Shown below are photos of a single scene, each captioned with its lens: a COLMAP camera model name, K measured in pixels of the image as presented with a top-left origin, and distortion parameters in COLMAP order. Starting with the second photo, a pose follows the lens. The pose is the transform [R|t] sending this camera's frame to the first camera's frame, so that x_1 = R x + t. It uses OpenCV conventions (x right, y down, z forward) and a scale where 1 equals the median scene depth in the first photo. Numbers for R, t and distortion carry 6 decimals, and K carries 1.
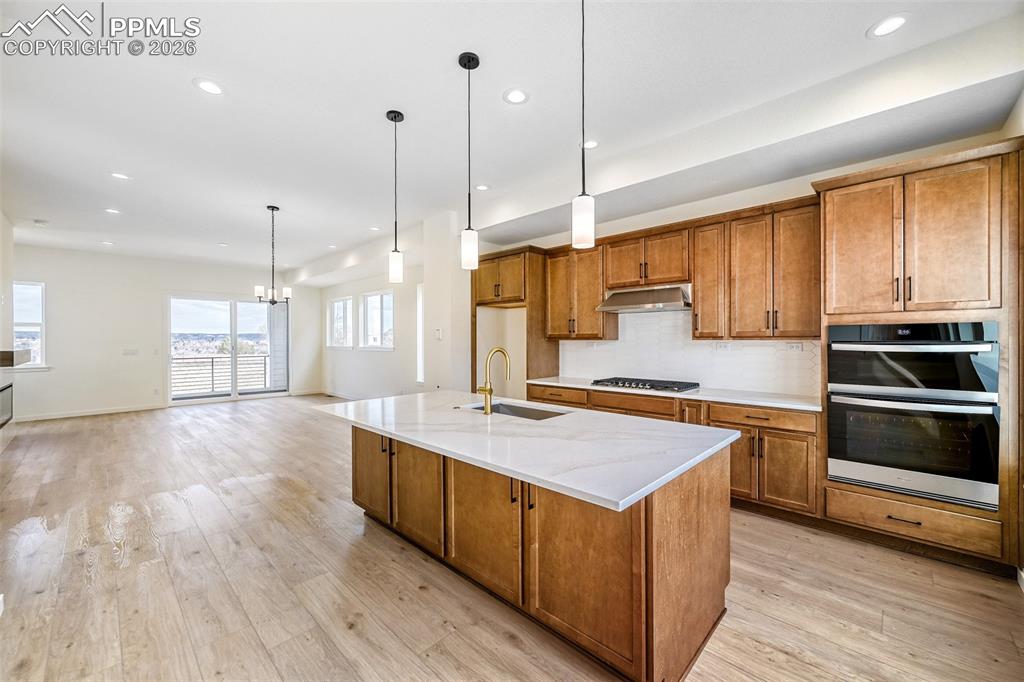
lens RADIAL K [[400.6, 0, 514.9], [0, 400.6, 337.4], [0, 0, 1]] dist [0.000679, 0.000040]
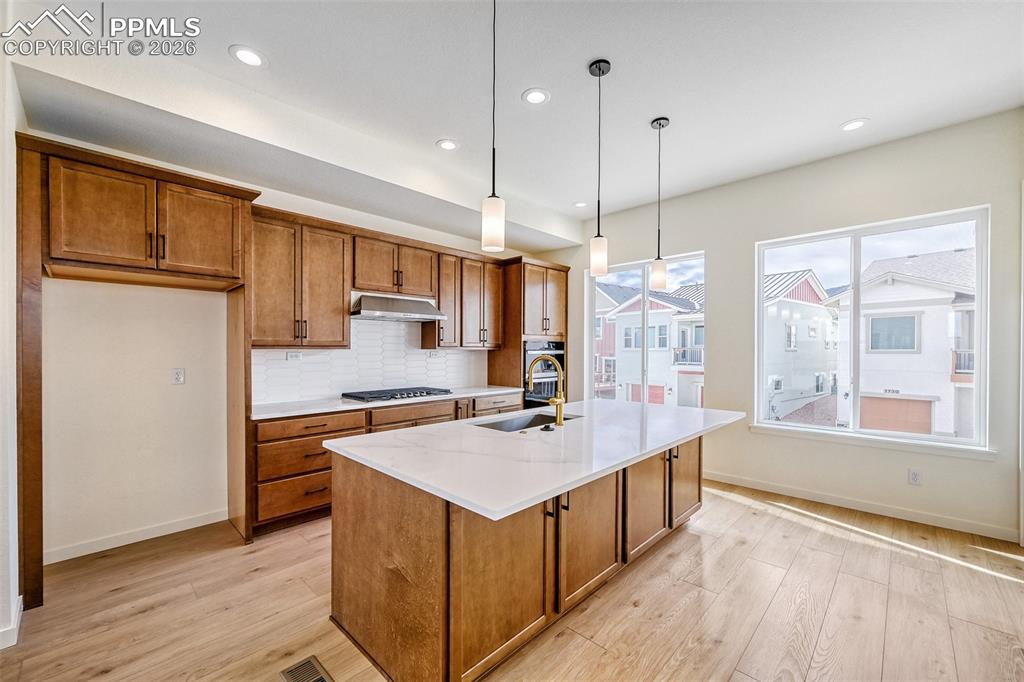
lens RADIAL K [[400.3, 0, 510.2], [0, 400.3, 355.7], [0, 0, 1]] dist [0.000113, 0.000005]
pose [[0.020112, -0.009422, 0.999753, -0.627143], [-0.003650, 0.999948, 0.009498, 0.011549], [-0.999791, -0.003840, 0.020076, 0.677051]]
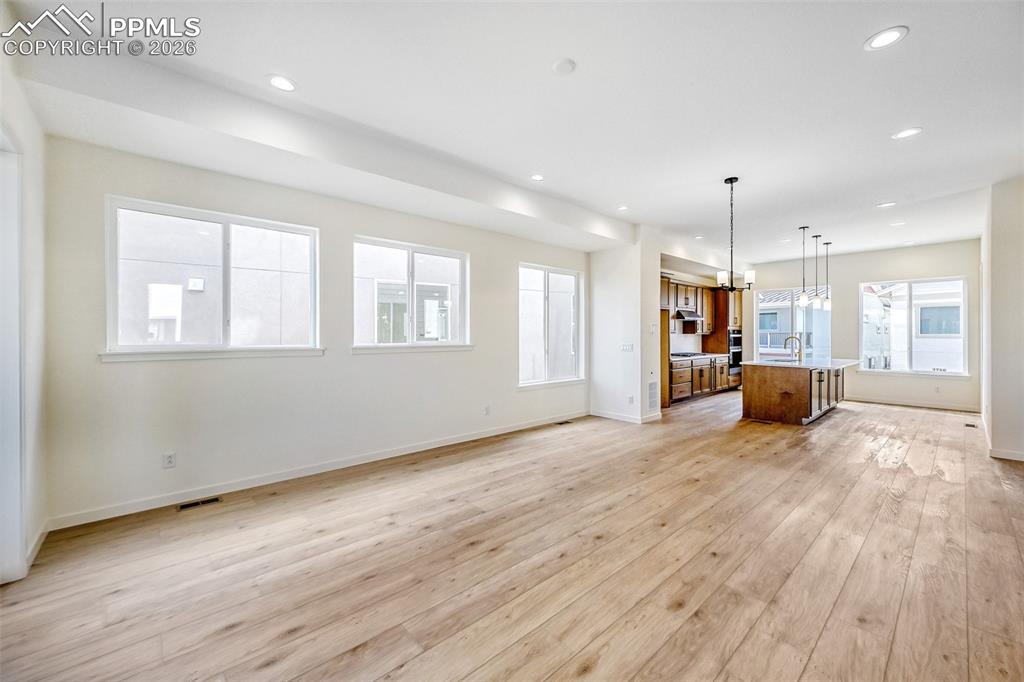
lens RADIAL K [[406.7, 0, 504.6], [0, 406.7, 337.3], [0, 0, 1]] dist [-0.000470, -0.000051]
pose [[0.085105, -0.004727, 0.996361, -1.667342], [-0.002890, 0.999983, 0.004991, 0.014112], [-0.996368, -0.003304, 0.085090, 1.561549]]
